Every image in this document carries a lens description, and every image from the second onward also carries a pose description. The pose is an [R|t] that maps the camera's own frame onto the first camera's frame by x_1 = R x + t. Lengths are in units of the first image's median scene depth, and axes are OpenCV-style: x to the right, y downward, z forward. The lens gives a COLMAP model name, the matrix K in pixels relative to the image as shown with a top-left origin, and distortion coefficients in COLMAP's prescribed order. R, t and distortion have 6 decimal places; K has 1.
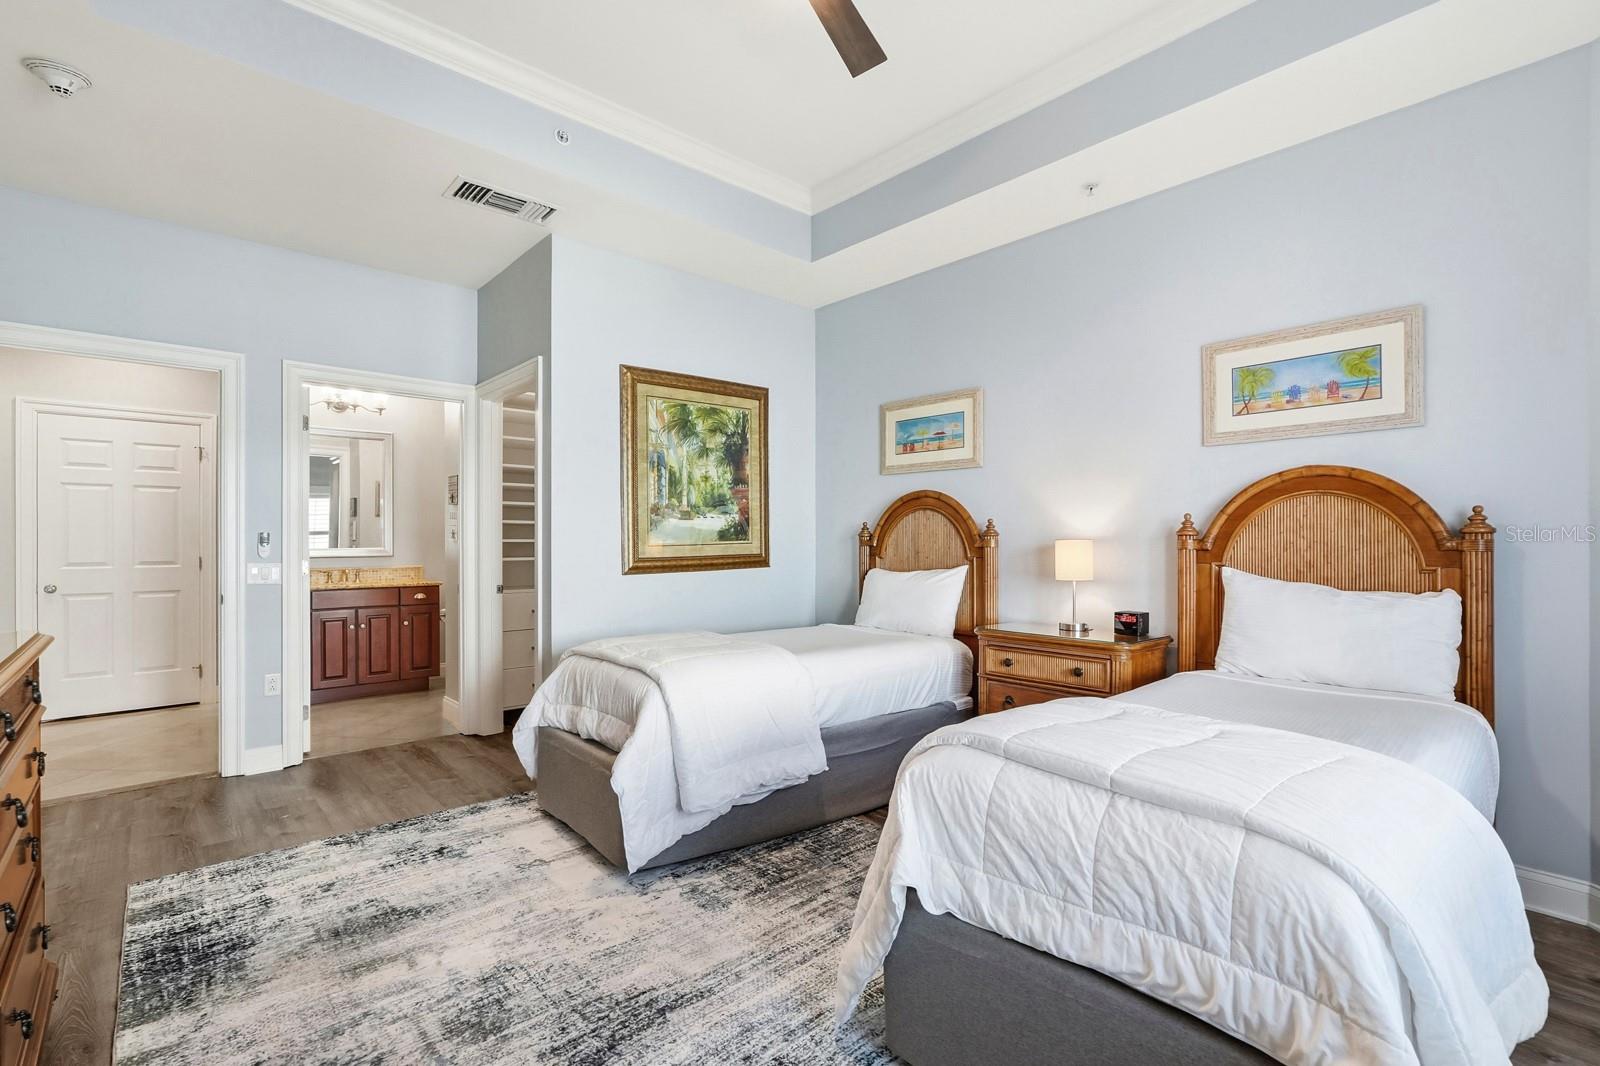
lens RADIAL K [[728.5, 0, 792.8], [0, 728.5, 530.3], [0, 0, 1]] dist [-0.009346, 0.006375]
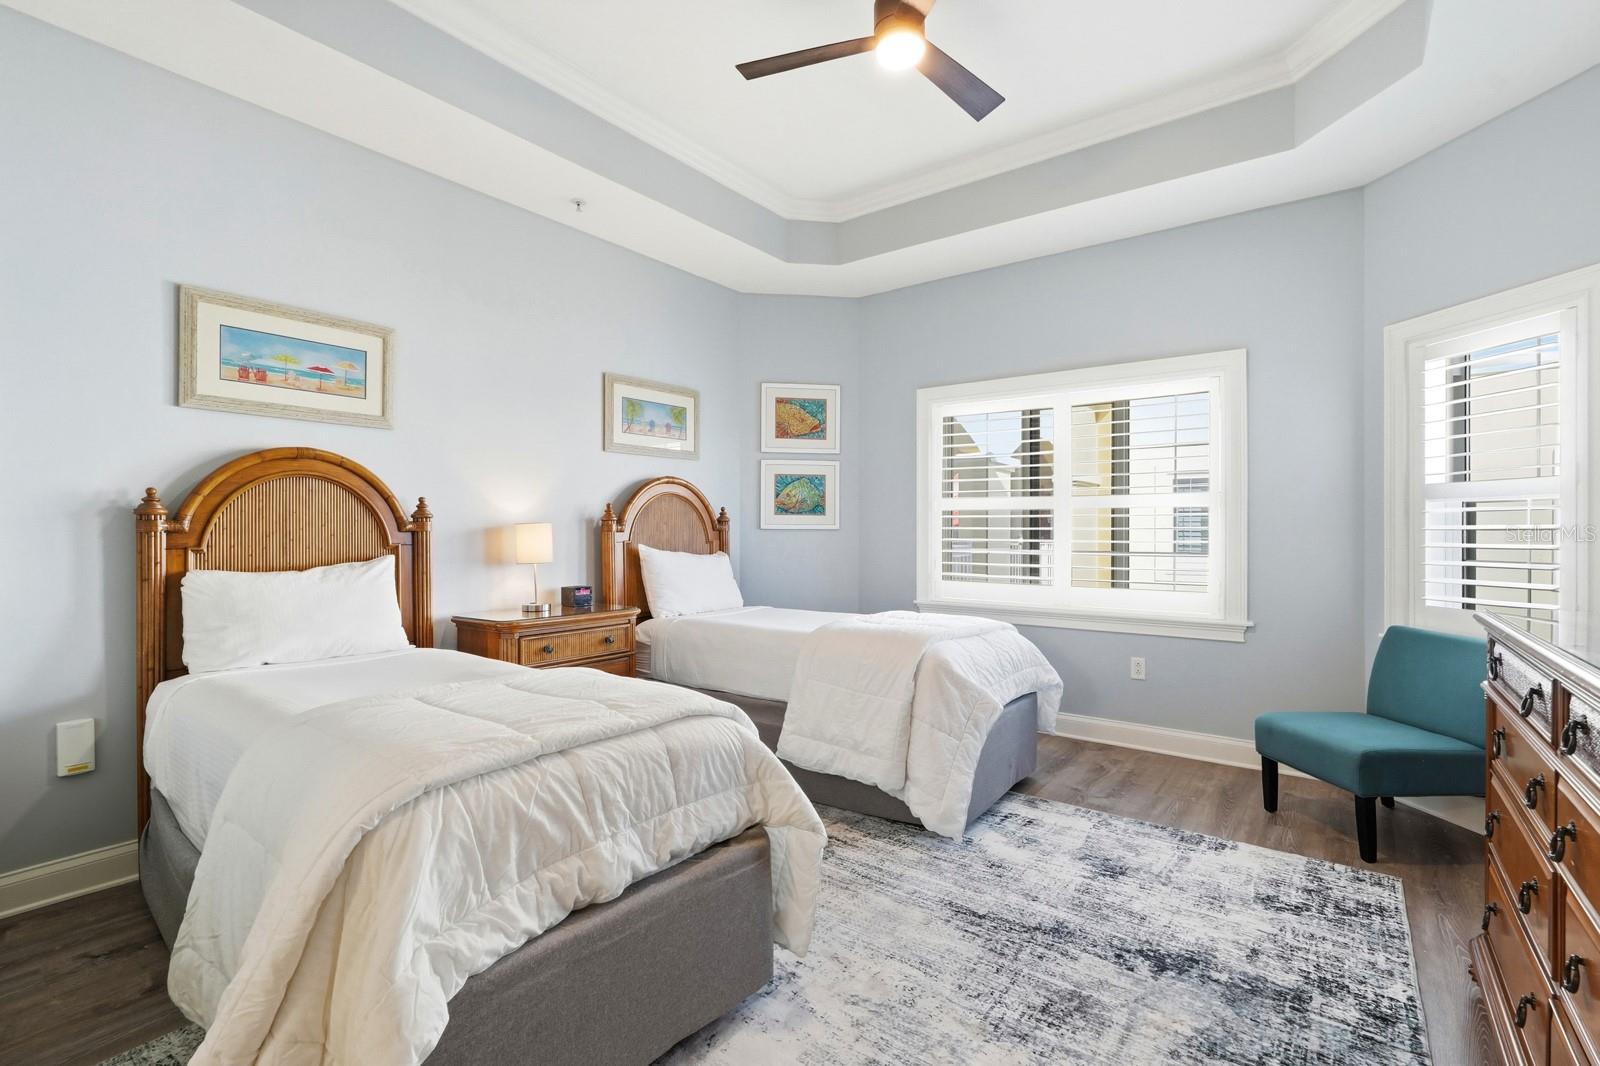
lens RADIAL K [[728.5, 0, 793.1], [0, 728.5, 536.7], [0, 0, 1]] dist [-0.009346, 0.006375]
pose [[-0.190994, -0.018254, 0.981421, -0.799261], [-0.023087, 0.999634, 0.014100, 0.010239], [-0.981320, -0.019965, -0.191345, 0.954878]]
